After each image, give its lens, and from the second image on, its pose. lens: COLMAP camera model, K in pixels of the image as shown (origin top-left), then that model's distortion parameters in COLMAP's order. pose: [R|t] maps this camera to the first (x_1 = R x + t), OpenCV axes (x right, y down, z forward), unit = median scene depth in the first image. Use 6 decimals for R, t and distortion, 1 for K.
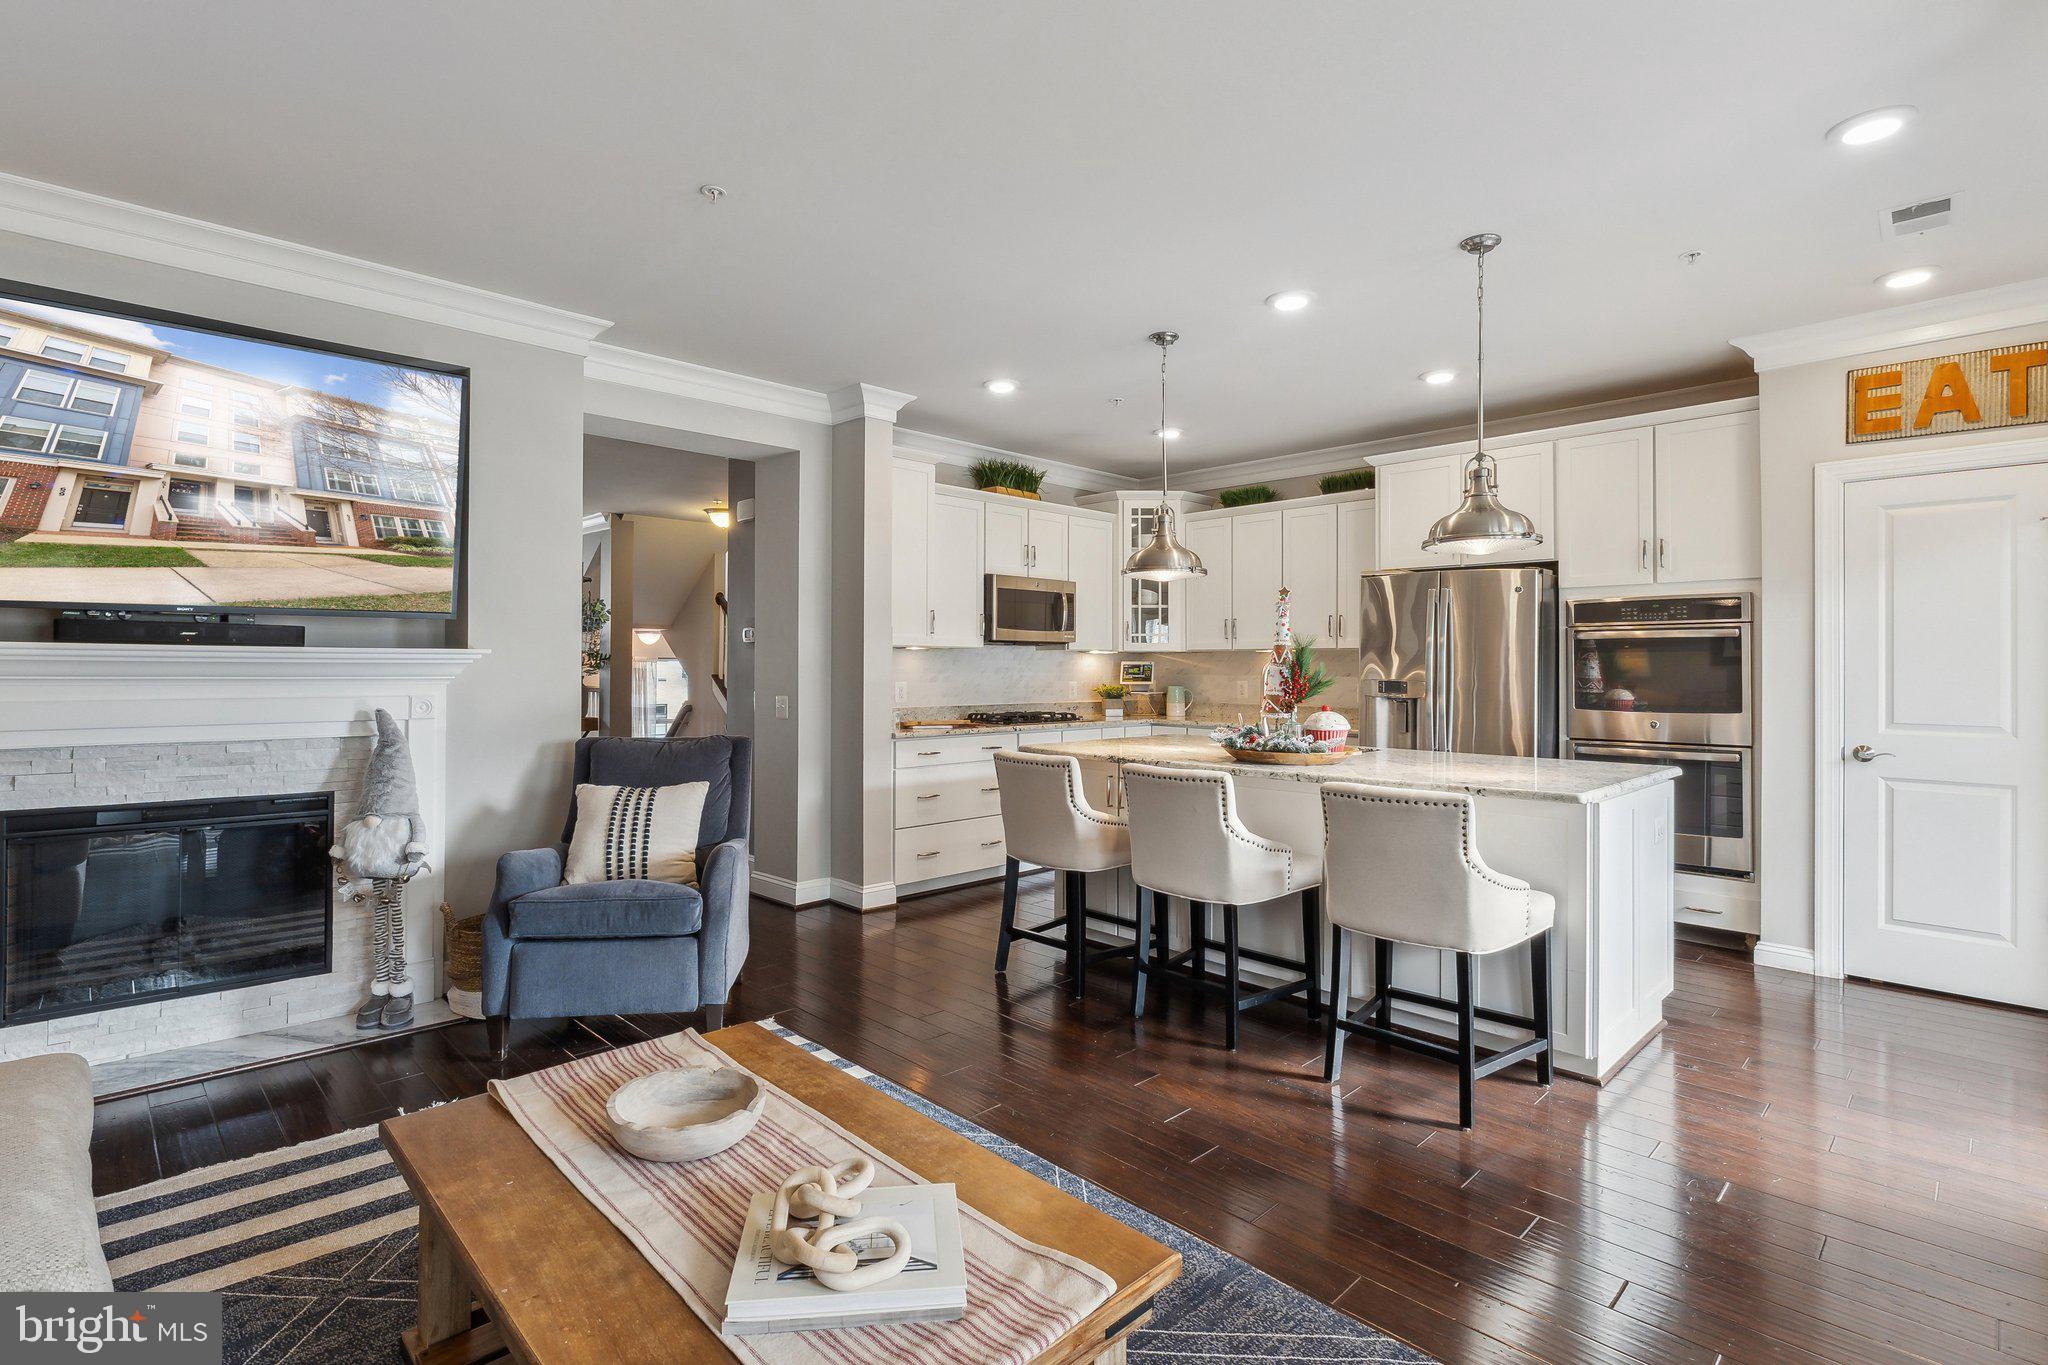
lens RADIAL K [[1215.2, 0, 954.5], [0, 1215.2, 656.4], [0, 0, 1]] dist [0.001361, 0.000293]
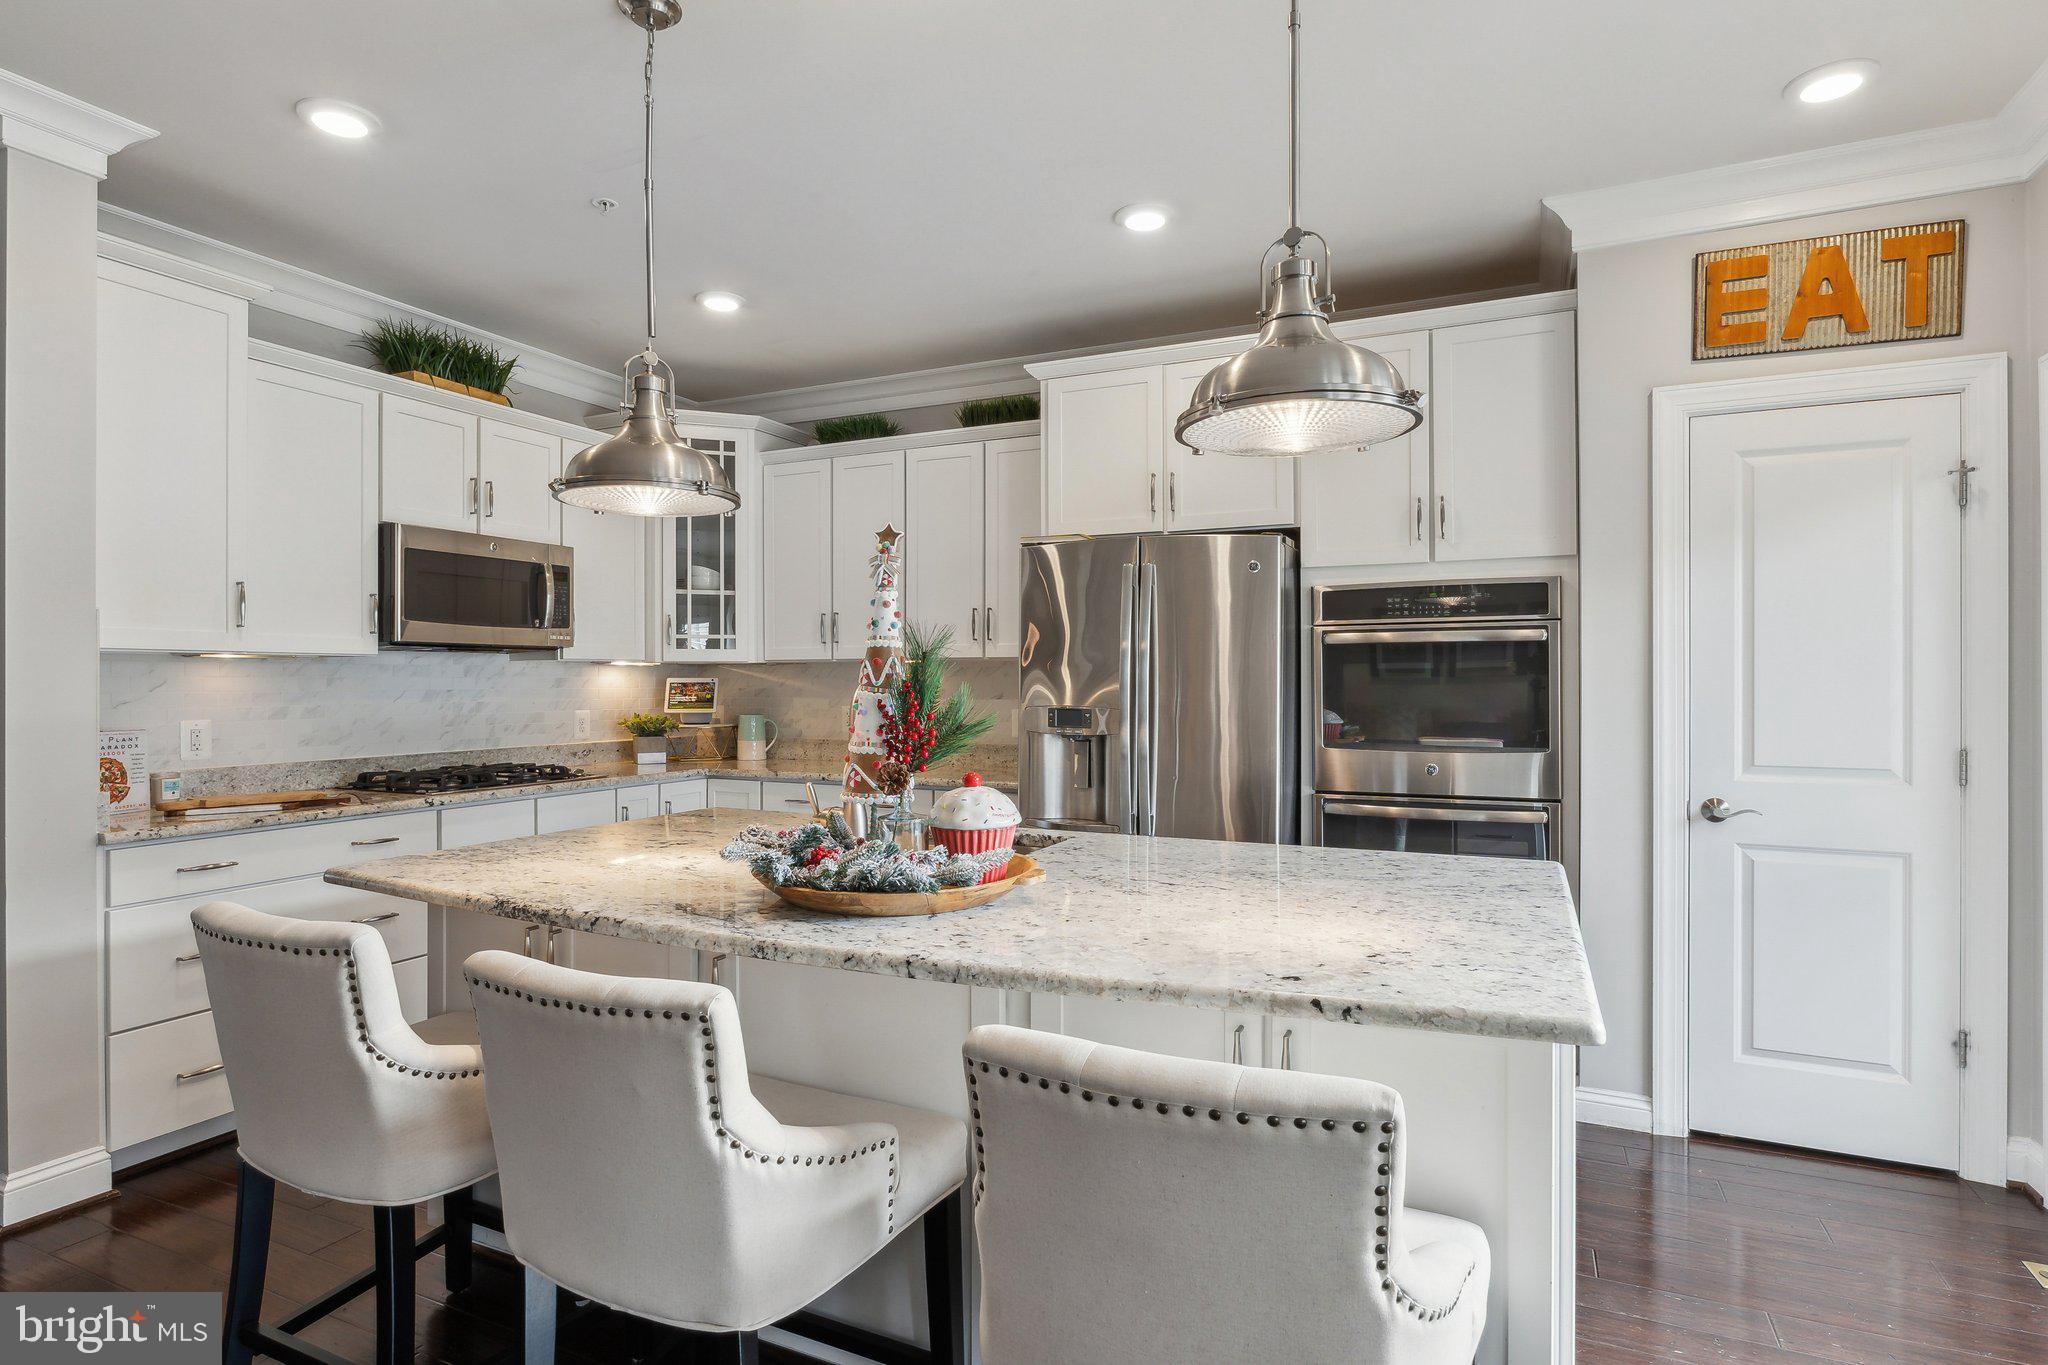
lens RADIAL K [[1117.2, 0, 1021.4], [0, 1117.2, 685.4], [0, 0, 1]] dist [-0.021063, -0.000043]
pose [[0.940170, -0.006302, 0.340647, 0.150907], [0.001230, 0.999885, 0.015103, -0.000854], [-0.340703, -0.013780, 0.940070, 0.502971]]
